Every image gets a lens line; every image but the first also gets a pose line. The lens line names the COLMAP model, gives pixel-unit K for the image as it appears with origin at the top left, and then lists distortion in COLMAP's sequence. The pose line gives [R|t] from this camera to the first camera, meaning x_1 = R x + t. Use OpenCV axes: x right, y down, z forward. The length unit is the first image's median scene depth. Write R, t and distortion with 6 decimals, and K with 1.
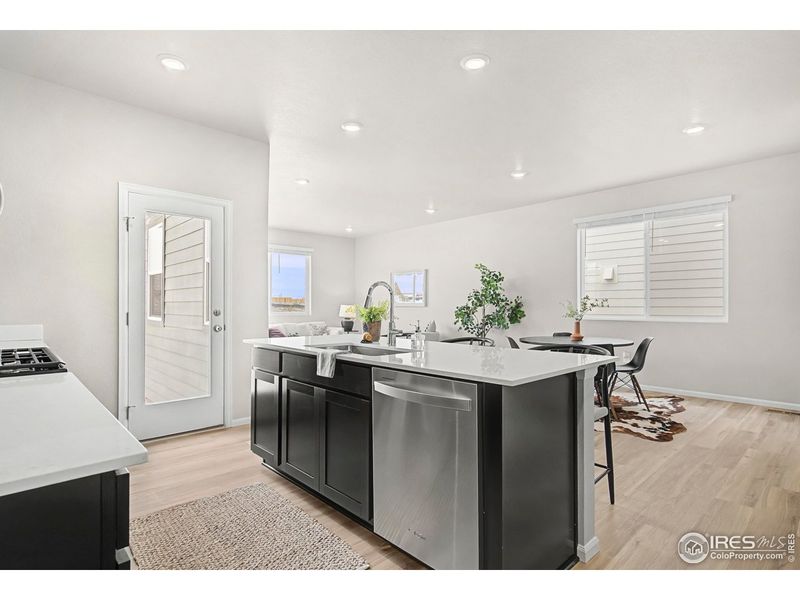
lens RADIAL K [[416.3, 0, 407.5], [0, 416.3, 301.8], [0, 0, 1]] dist [-0.002868, -0.000017]
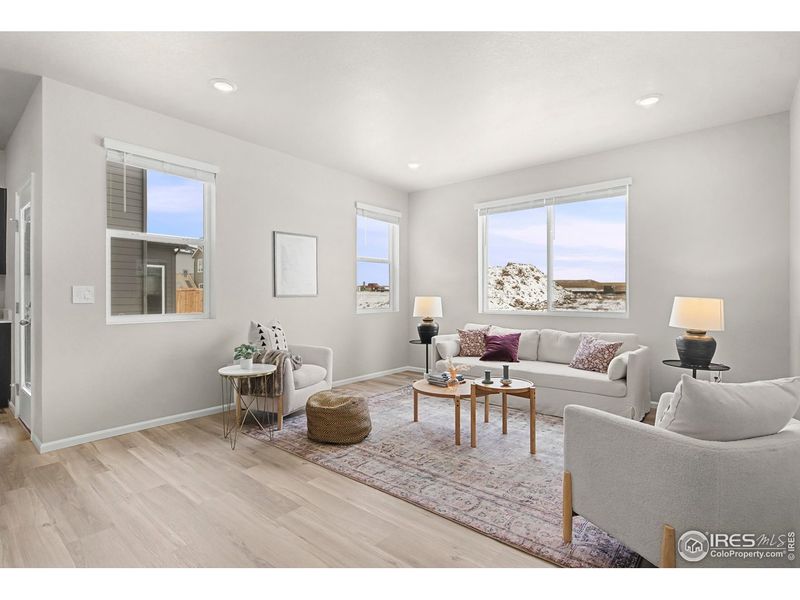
lens RADIAL K [[403.3, 0, 400.6], [0, 403.3, 296.9], [0, 0, 1]] dist [0.000073, -0.000470]
pose [[0.111289, 0.002114, -0.993786, 0.208952], [0.006014, 0.999978, 0.002800, 0.005264], [0.993770, -0.006288, 0.111273, 0.731443]]
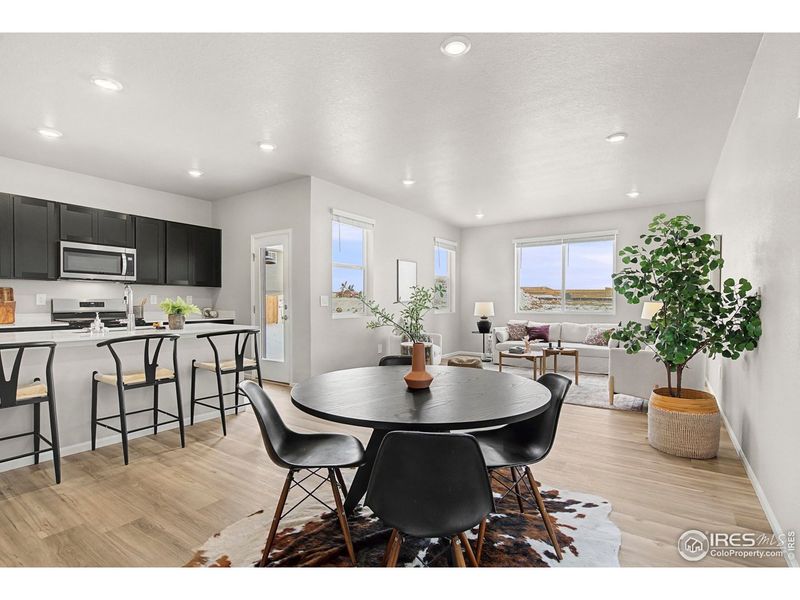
lens RADIAL K [[382.8, 0, 405.4], [0, 382.8, 311.8], [0, 0, 1]] dist [0.000470, 0.000368]
pose [[0.206288, 0.025536, -0.978158, 0.416288], [0.006264, 0.999604, 0.027417, 0.004015], [0.978471, -0.011783, 0.206046, 0.491428]]
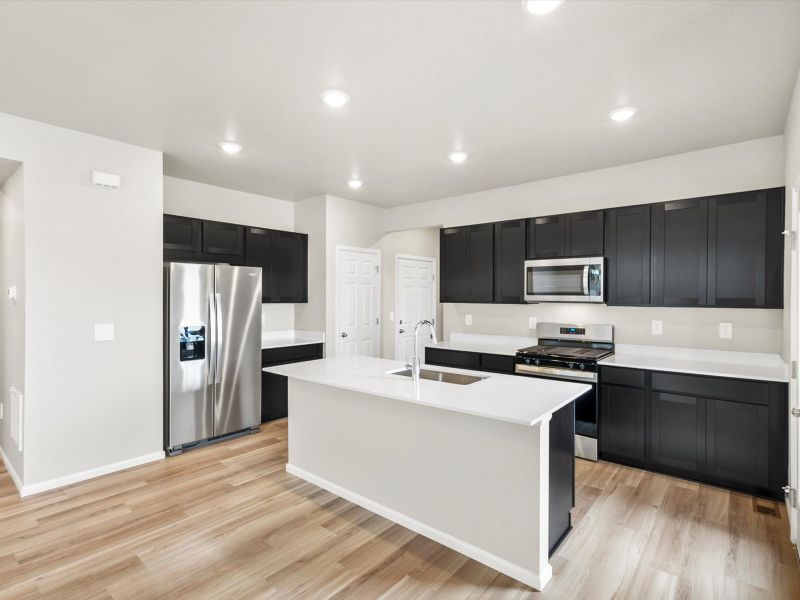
lens RADIAL K [[403.3, 0, 405.6], [0, 403.3, 305.1], [0, 0, 1]] dist [0.000073, -0.000470]
pose [[-0.993564, 0.004717, -0.113170, 0.031632], [0.003032, 0.999882, 0.015058, -0.032185], [0.113228, 0.014618, -0.993462, 0.613518]]
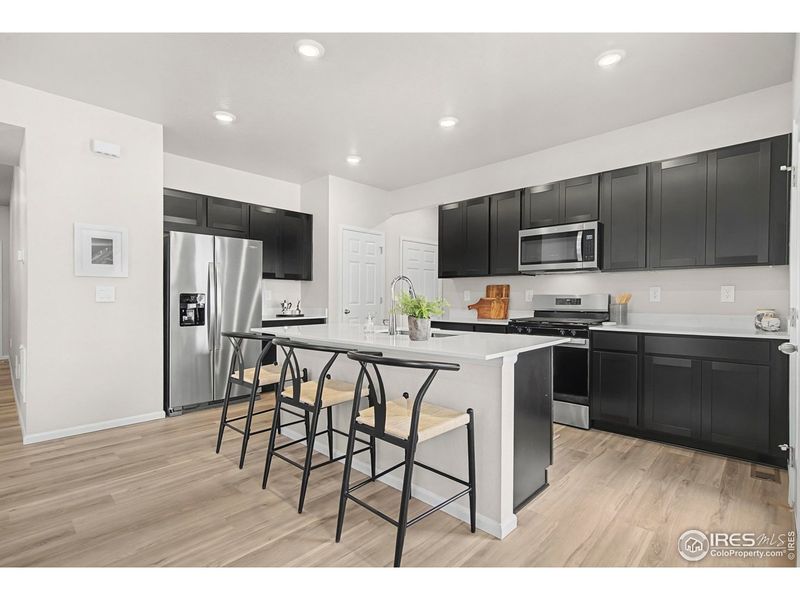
lens RADIAL K [[382.8, 0, 407.4], [0, 382.8, 308.6], [0, 0, 1]] dist [0.000470, 0.000368]
pose [[-0.998752, 0.002338, -0.049886, -0.008722], [0.001421, 0.999830, 0.018404, 0.005534], [0.049920, 0.018310, -0.998585, 0.598402]]
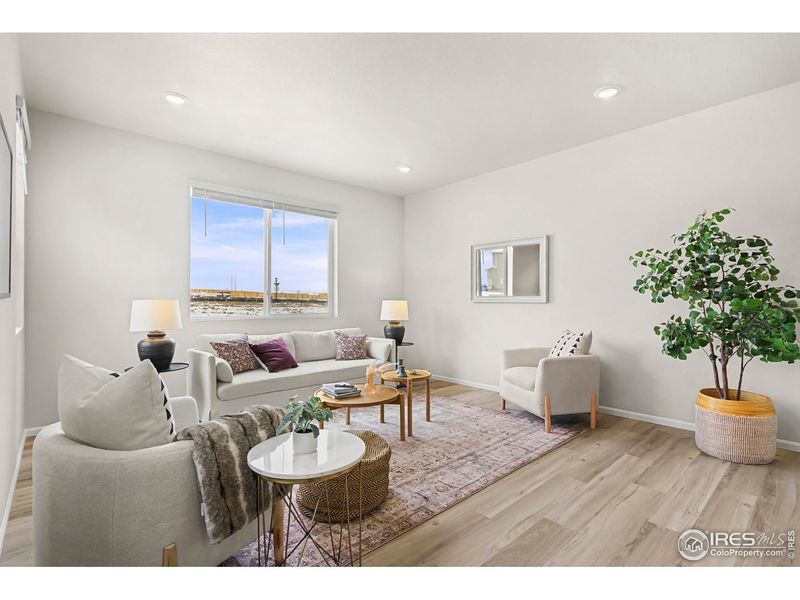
lens RADIAL K [[382.8, 0, 407.3], [0, 382.8, 304.1], [0, 0, 1]] dist [0.000470, 0.000368]
pose [[0.999811, 0.001677, -0.019380, -0.125741], [-0.001357, 0.999862, 0.016527, 0.004625], [0.019405, -0.016498, 0.999676, 0.468506]]
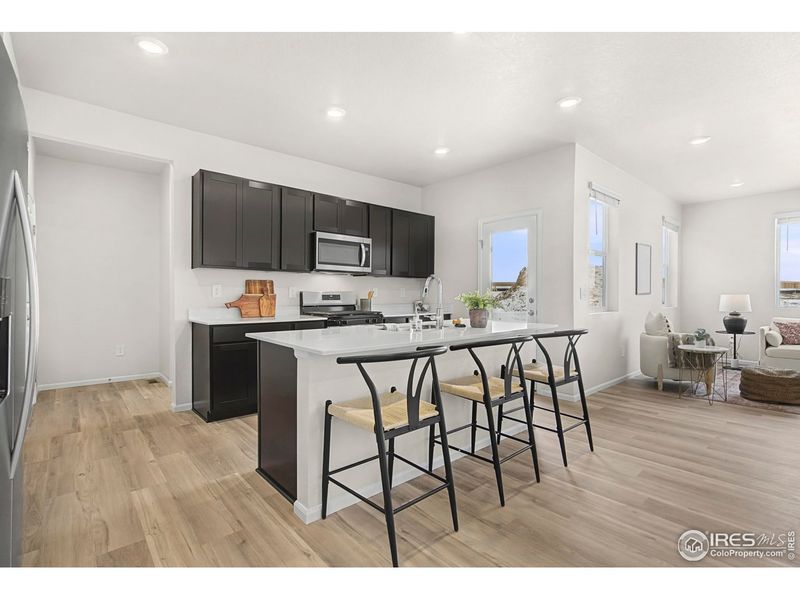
lens RADIAL K [[382.8, 0, 405.8], [0, 382.8, 298.1], [0, 0, 1]] dist [0.000470, 0.000368]
pose [[-0.034282, 0.009430, -0.999368, 0.311028], [0.007727, 0.999928, 0.009170, 0.002708], [0.999382, -0.007407, -0.034352, 0.285530]]
